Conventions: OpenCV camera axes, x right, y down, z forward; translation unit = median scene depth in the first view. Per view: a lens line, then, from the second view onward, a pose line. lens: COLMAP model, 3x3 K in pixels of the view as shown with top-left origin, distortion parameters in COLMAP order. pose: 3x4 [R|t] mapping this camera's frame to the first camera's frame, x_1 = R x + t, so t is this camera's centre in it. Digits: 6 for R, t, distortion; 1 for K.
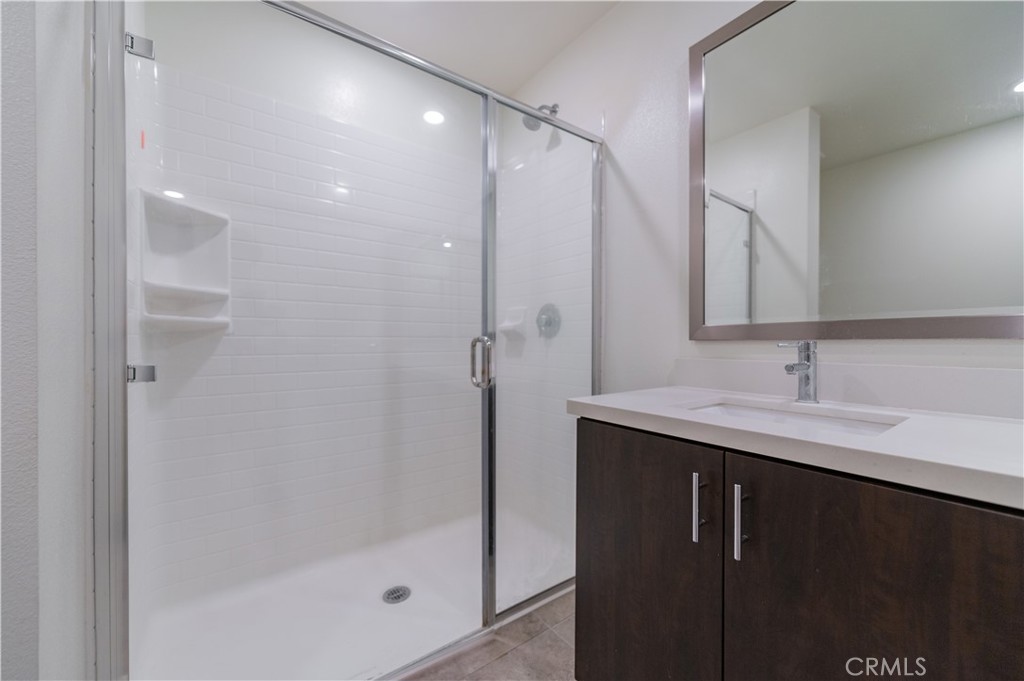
lens RADIAL K [[397.5, 0, 513.5], [0, 397.5, 343.8], [0, 0, 1]] dist [0.015831, -0.004312]
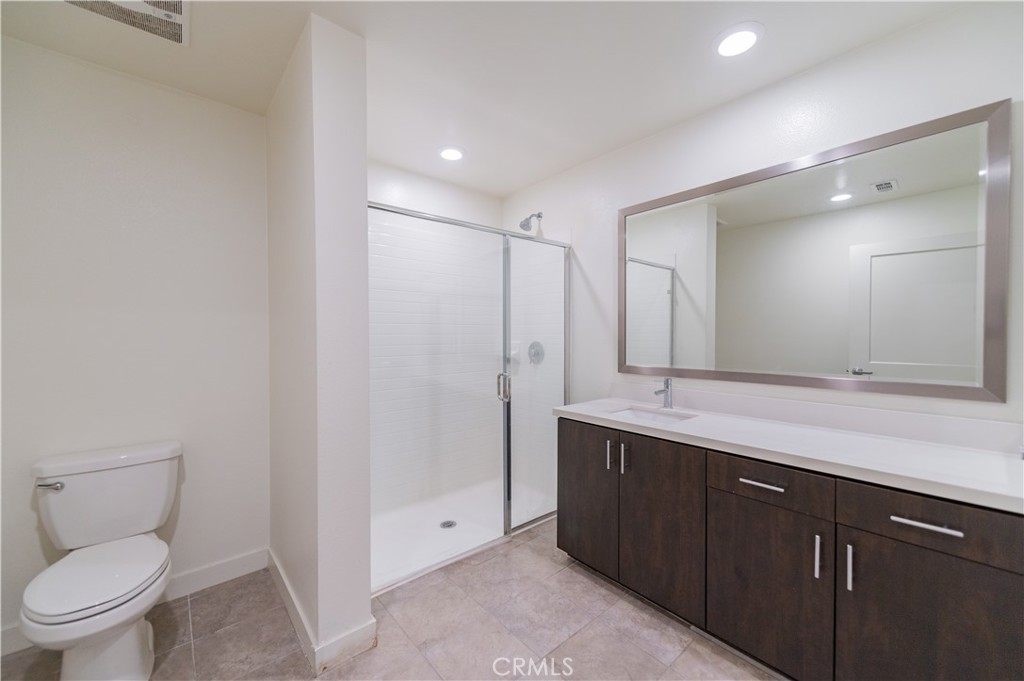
lens RADIAL K [[397.5, 0, 510.4], [0, 397.5, 341.3], [0, 0, 1]] dist [0.015831, -0.004312]
pose [[0.997857, -0.005208, 0.065226, -0.160057], [0.004770, 0.999965, 0.006869, -0.164998], [-0.065260, -0.006543, 0.997847, -0.761789]]
